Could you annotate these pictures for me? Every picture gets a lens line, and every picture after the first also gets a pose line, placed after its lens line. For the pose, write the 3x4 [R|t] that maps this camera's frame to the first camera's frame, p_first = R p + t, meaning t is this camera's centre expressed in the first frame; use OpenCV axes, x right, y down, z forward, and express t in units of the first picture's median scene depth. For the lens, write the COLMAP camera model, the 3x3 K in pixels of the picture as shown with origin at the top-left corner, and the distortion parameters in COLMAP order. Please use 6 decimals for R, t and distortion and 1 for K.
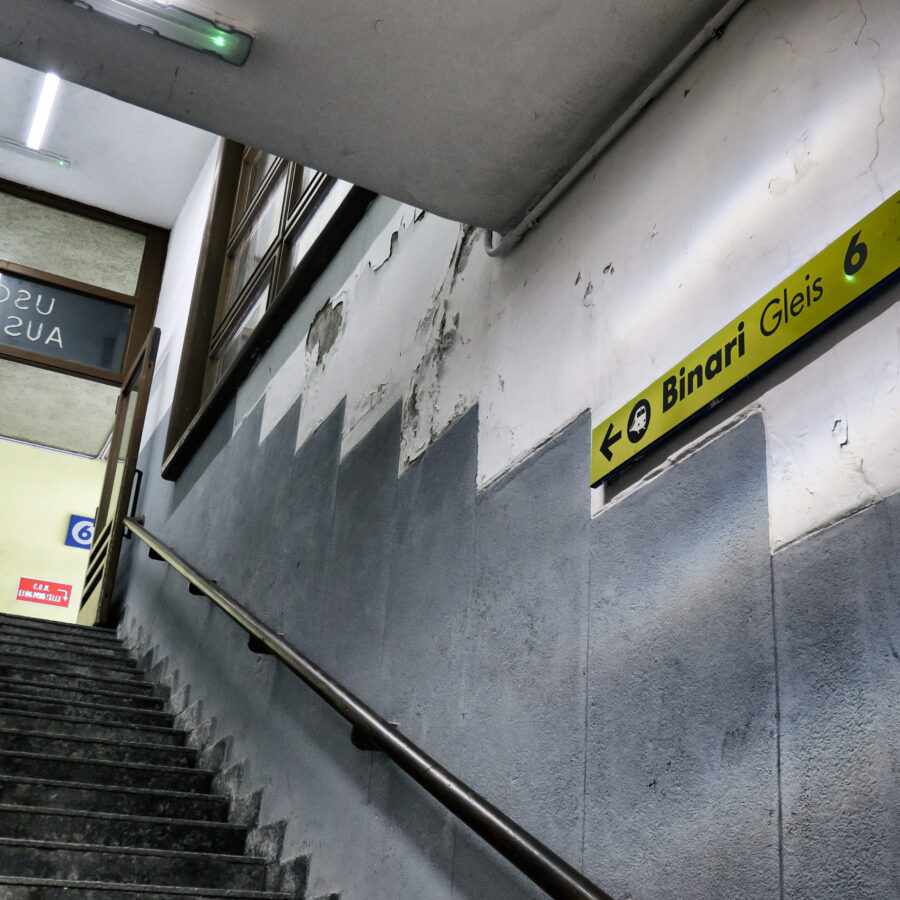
lens RADIAL K [[1246.5, 0, 638.3], [0, 1246.5, 450.1], [0, 0, 1]] dist [-0.019104, 0.001567]
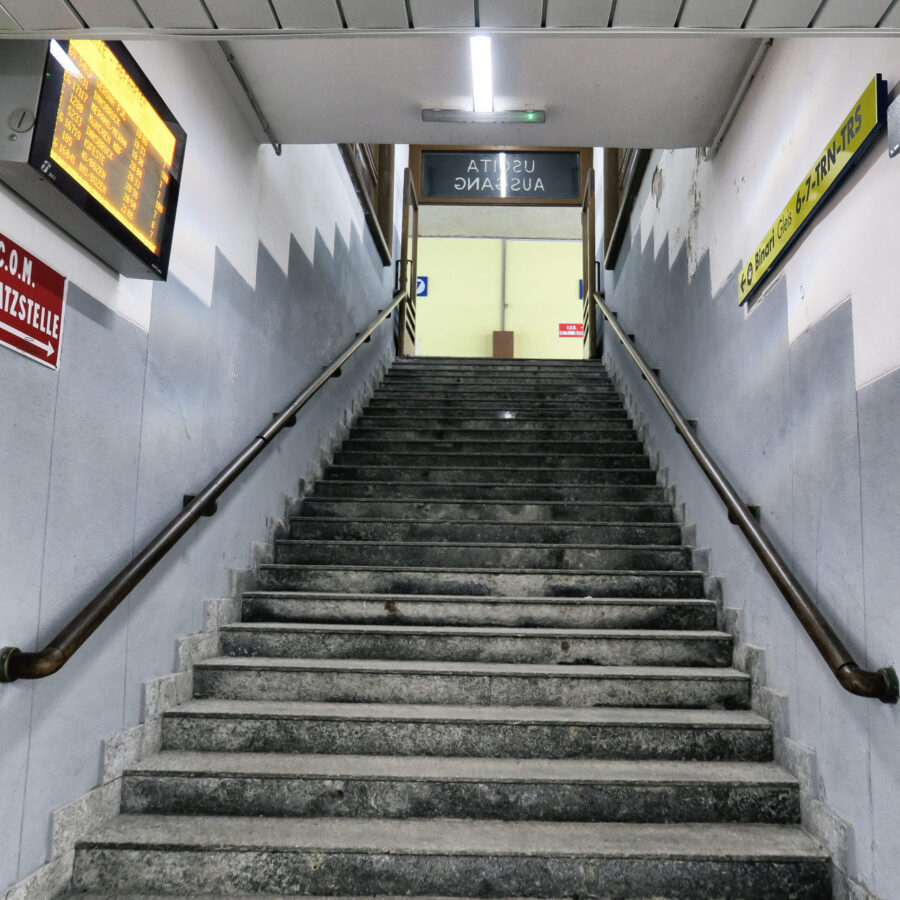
lens RADIAL K [[924.9, 0, 450.0], [0, 924.9, 450.0], [0, 0, 1]] dist [-0.005359, -0.000630]
pose [[0.812555, -0.069776, -0.578694, 0.220978], [0.233166, 0.948826, 0.212987, -0.090598], [0.534218, -0.307995, 0.787242, -0.245210]]
